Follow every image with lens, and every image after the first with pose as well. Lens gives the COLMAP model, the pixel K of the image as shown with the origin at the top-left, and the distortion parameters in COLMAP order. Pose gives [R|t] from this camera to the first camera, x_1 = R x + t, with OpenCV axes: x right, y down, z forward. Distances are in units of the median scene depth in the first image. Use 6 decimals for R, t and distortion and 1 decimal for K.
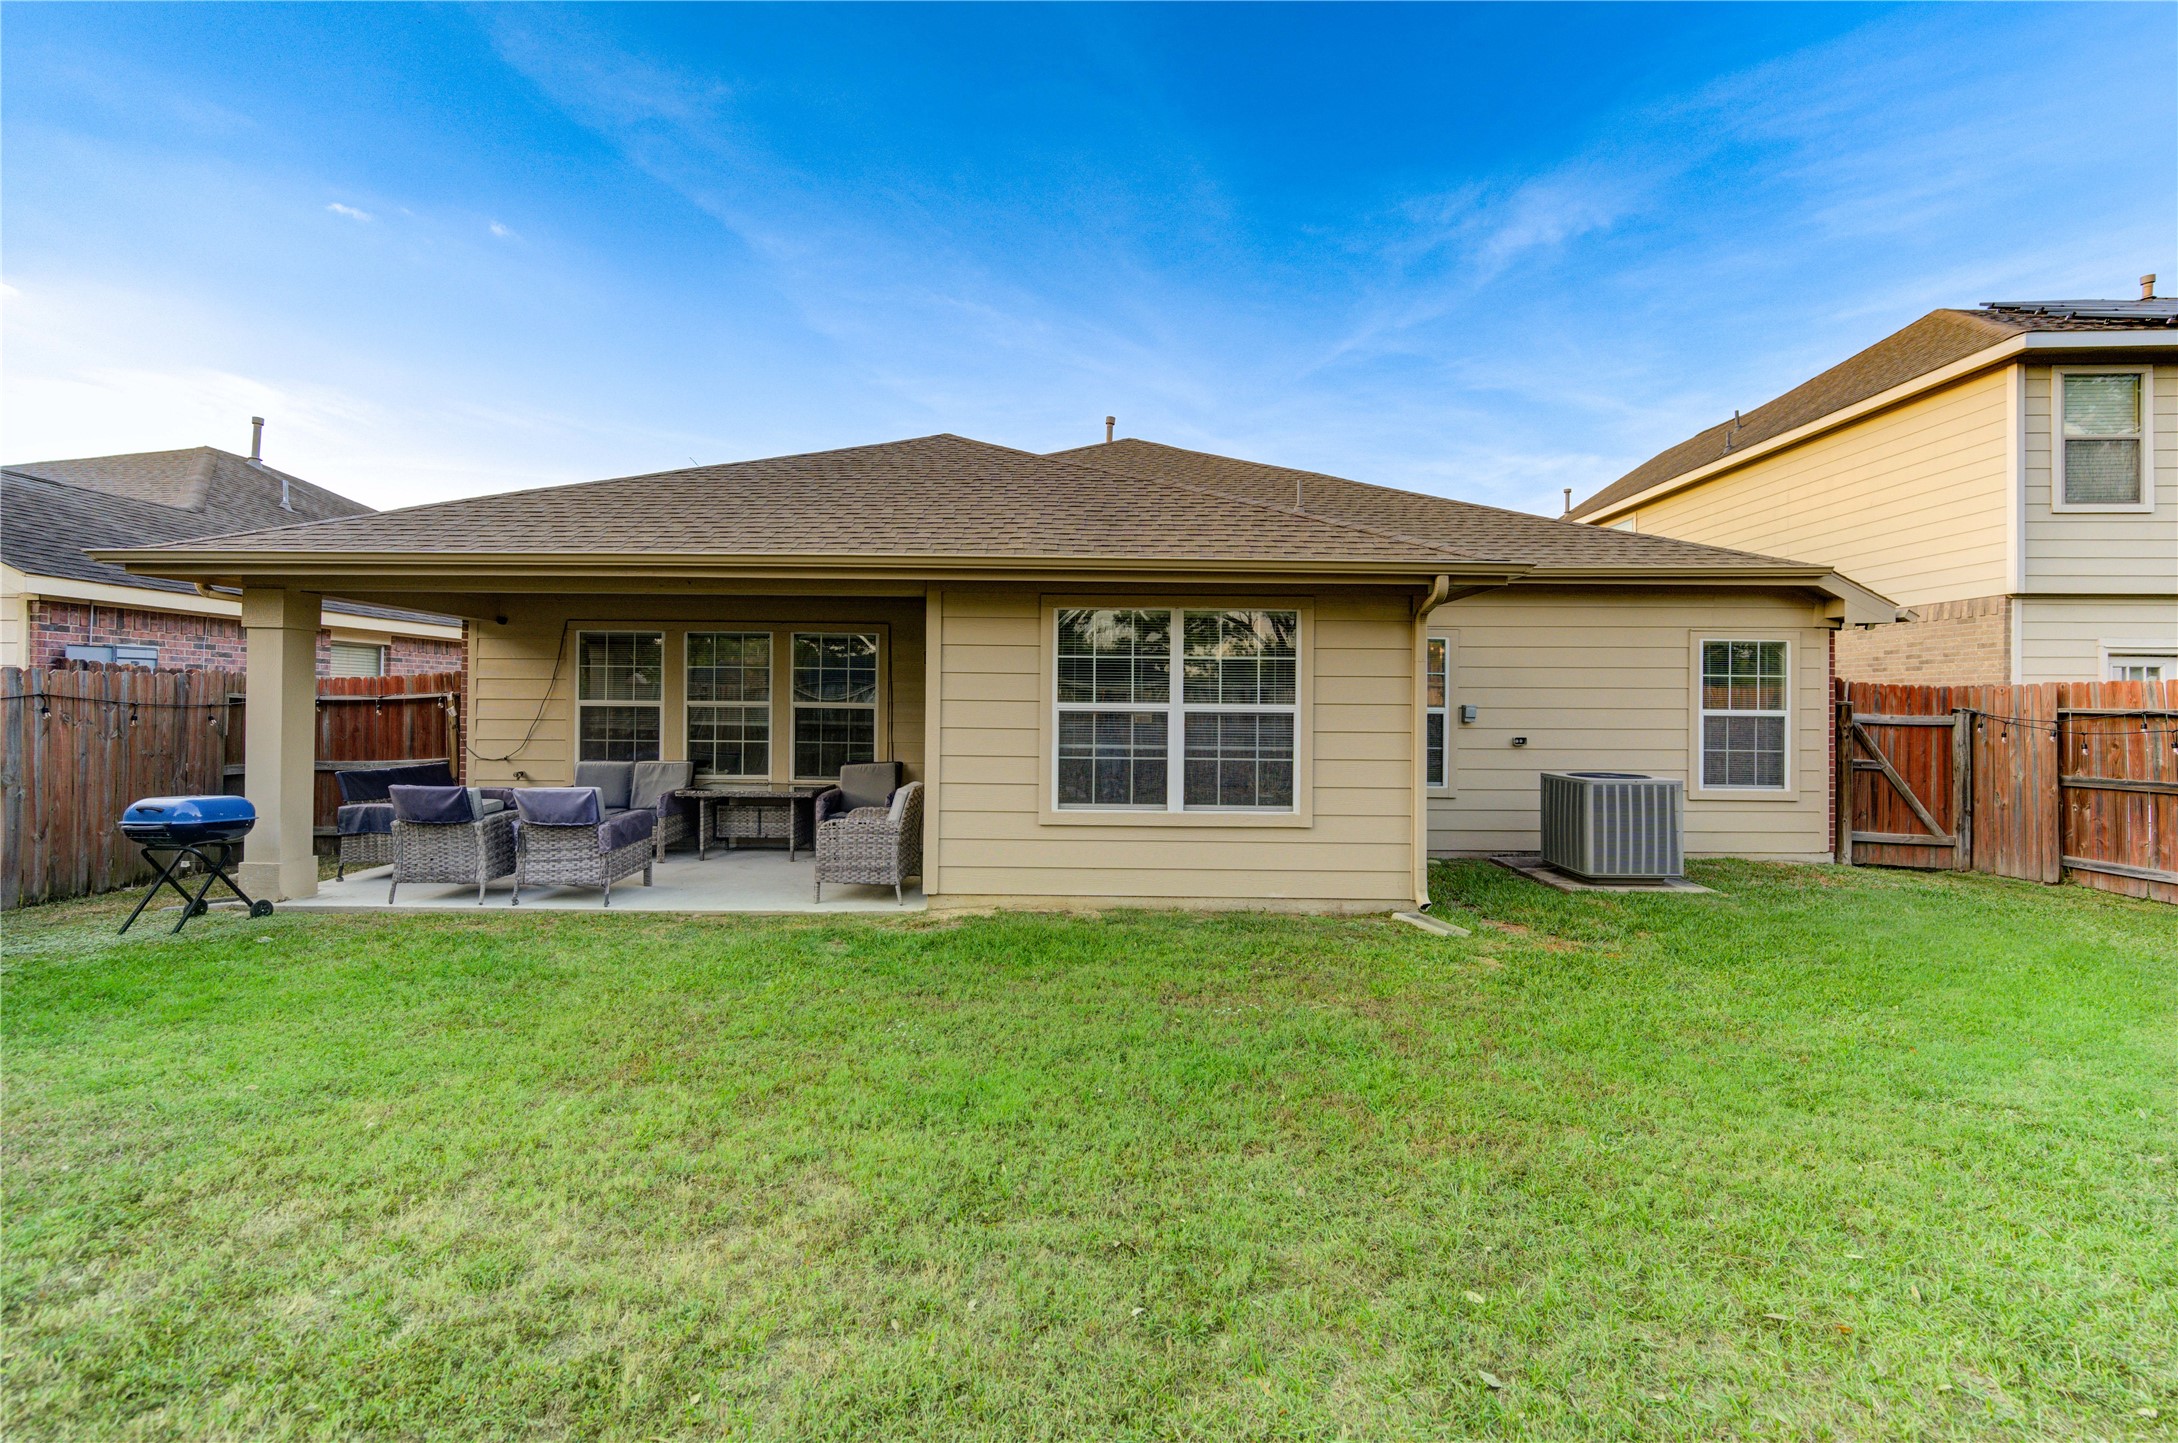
lens RADIAL K [[850.0, 0, 1082.8], [0, 850.0, 714.3], [0, 0, 1]] dist [0.000692, -0.000831]
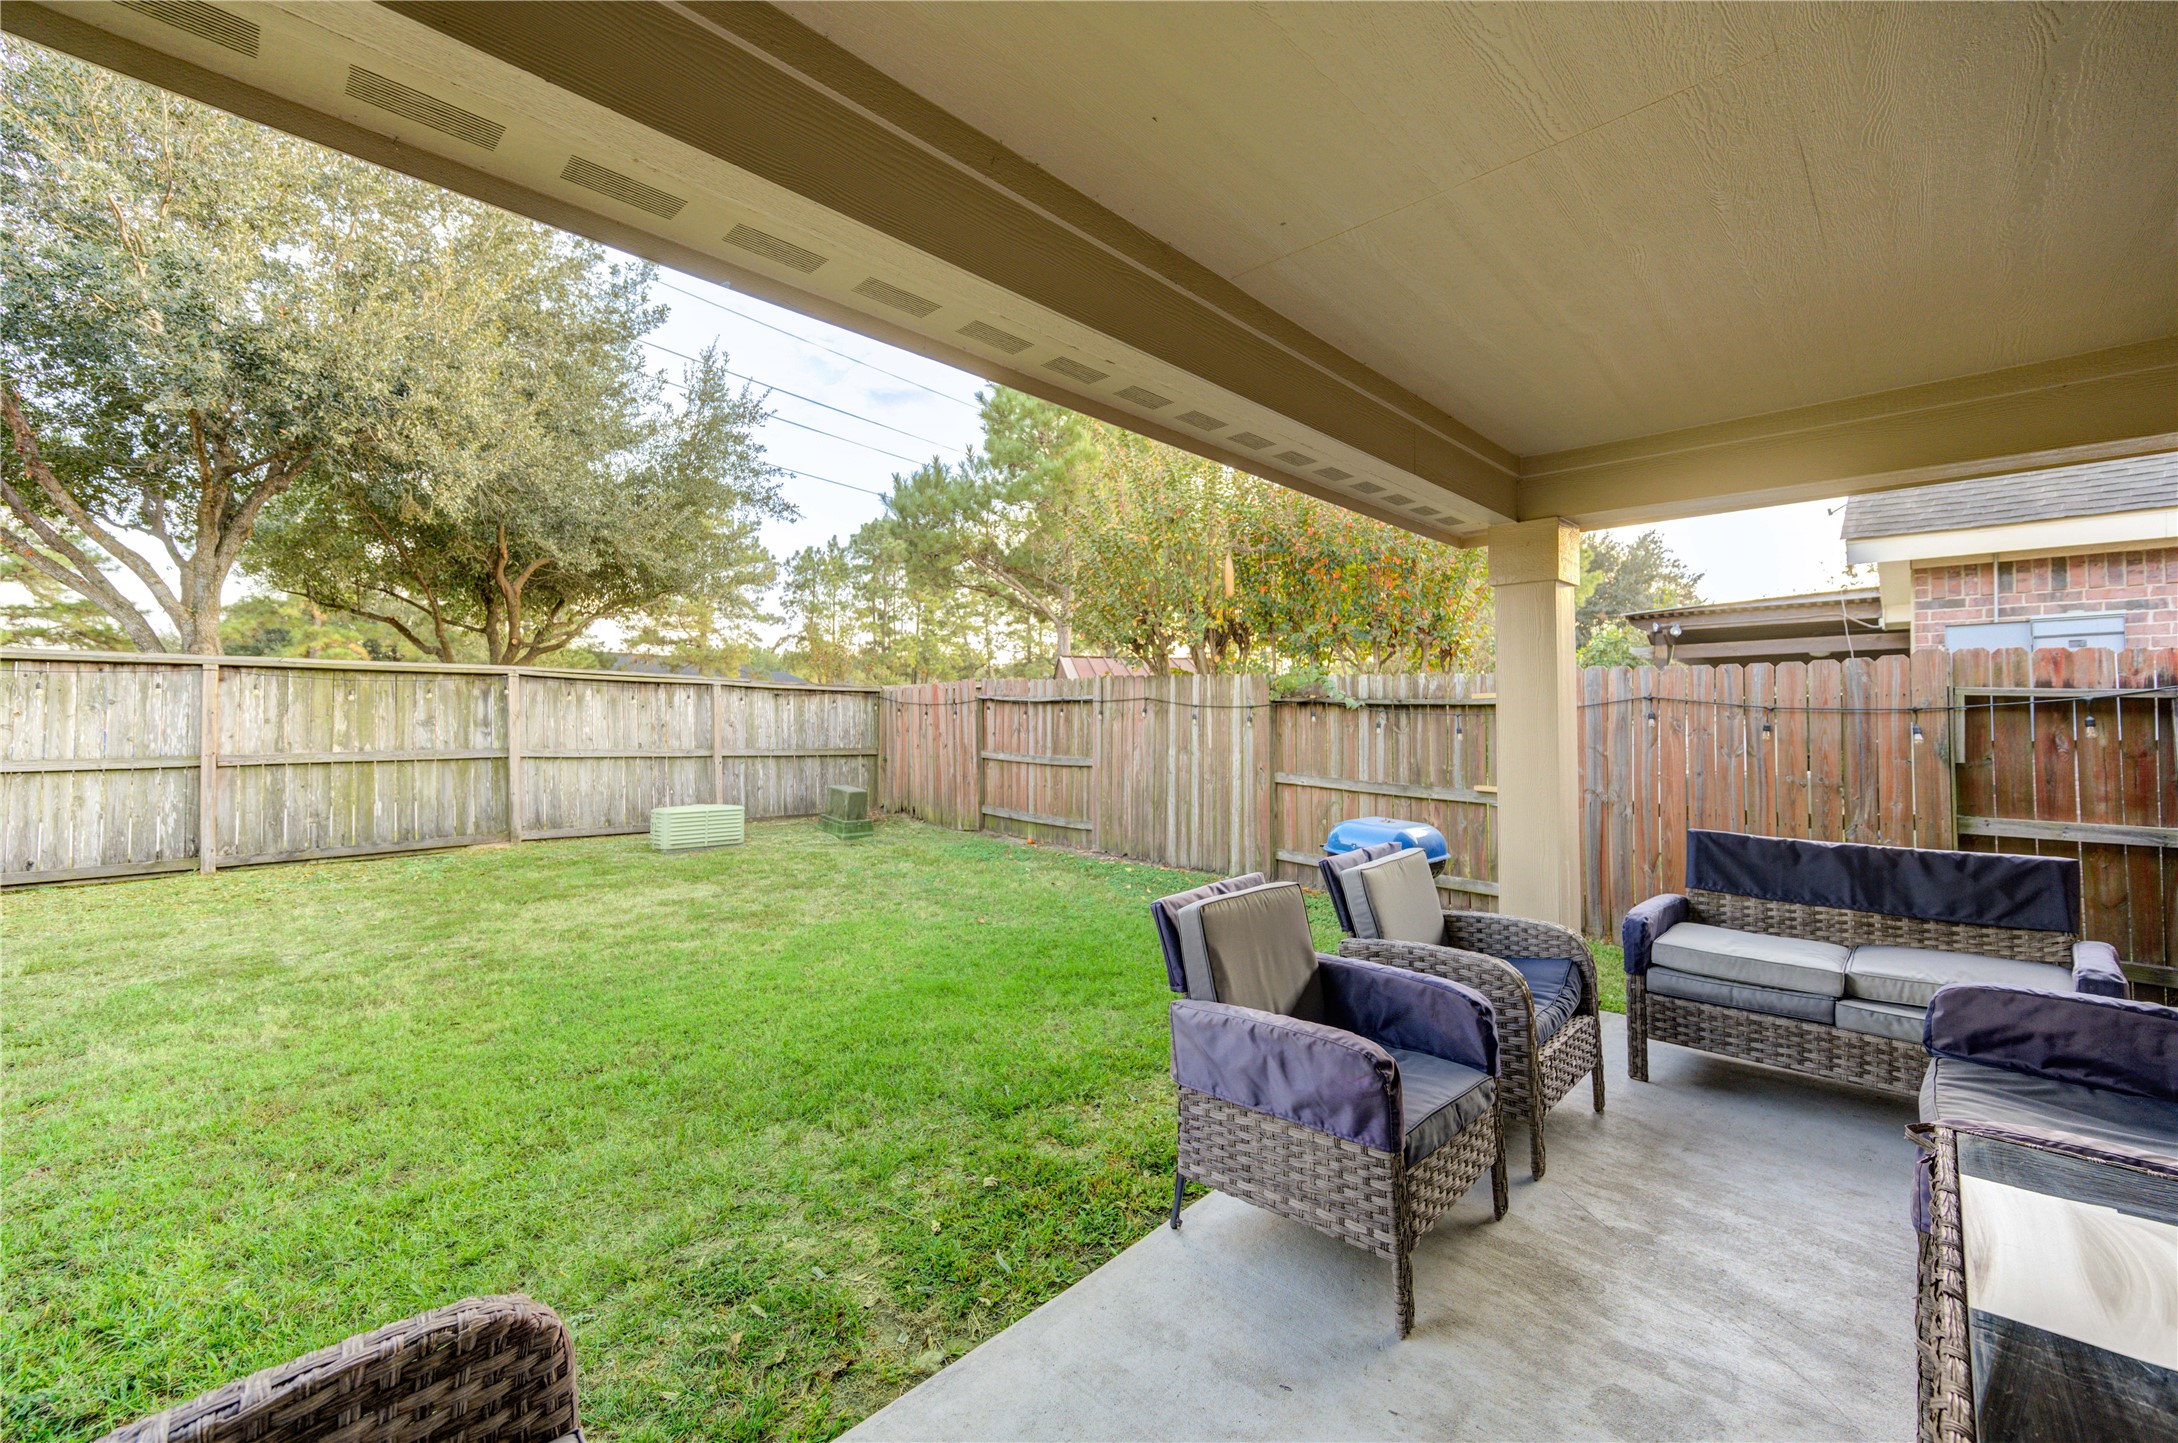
lens RADIAL K [[850.0, 0, 1100.1], [0, 850.0, 692.7], [0, 0, 1]] dist [0.000692, -0.000831]
pose [[-0.680211, -0.026379, -0.732542, -0.192412], [-0.012454, 0.999624, -0.024433, -0.000693], [0.732911, -0.007496, -0.680283, 0.897692]]
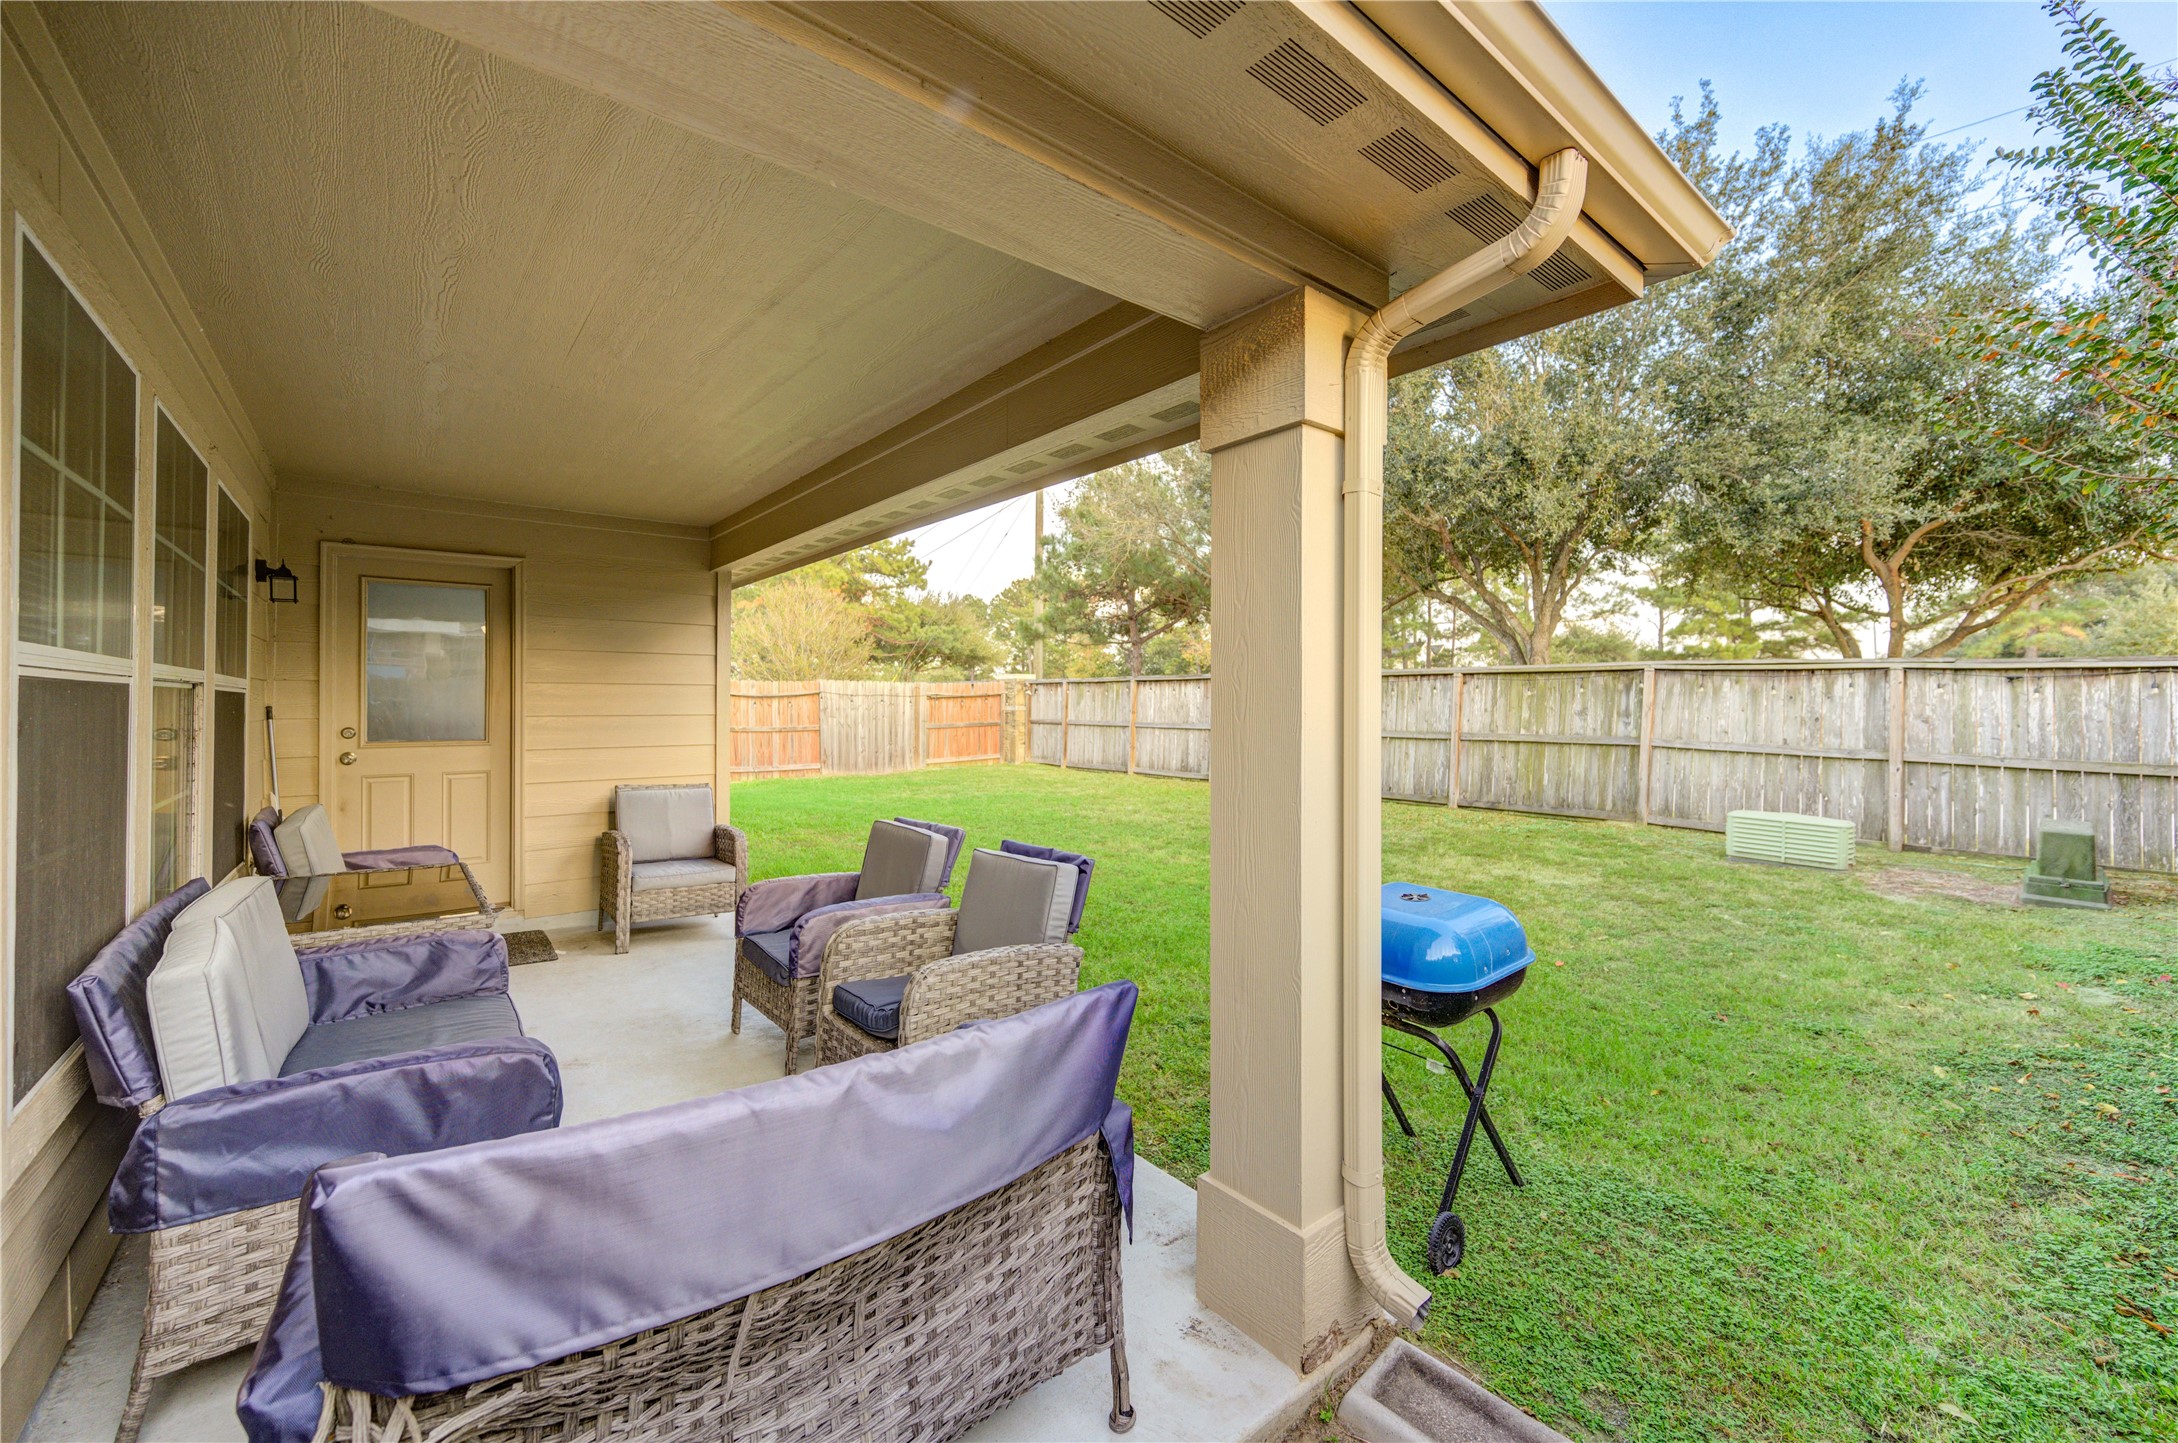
lens RADIAL K [[850.0, 0, 1093.0], [0, 850.0, 707.0], [0, 0, 1]] dist [0.000692, -0.000831]
pose [[-0.656108, -0.011384, 0.754581, -0.843706], [-0.004405, 0.999927, 0.011255, 0.001247], [-0.754654, 0.004061, -0.656110, 0.948480]]
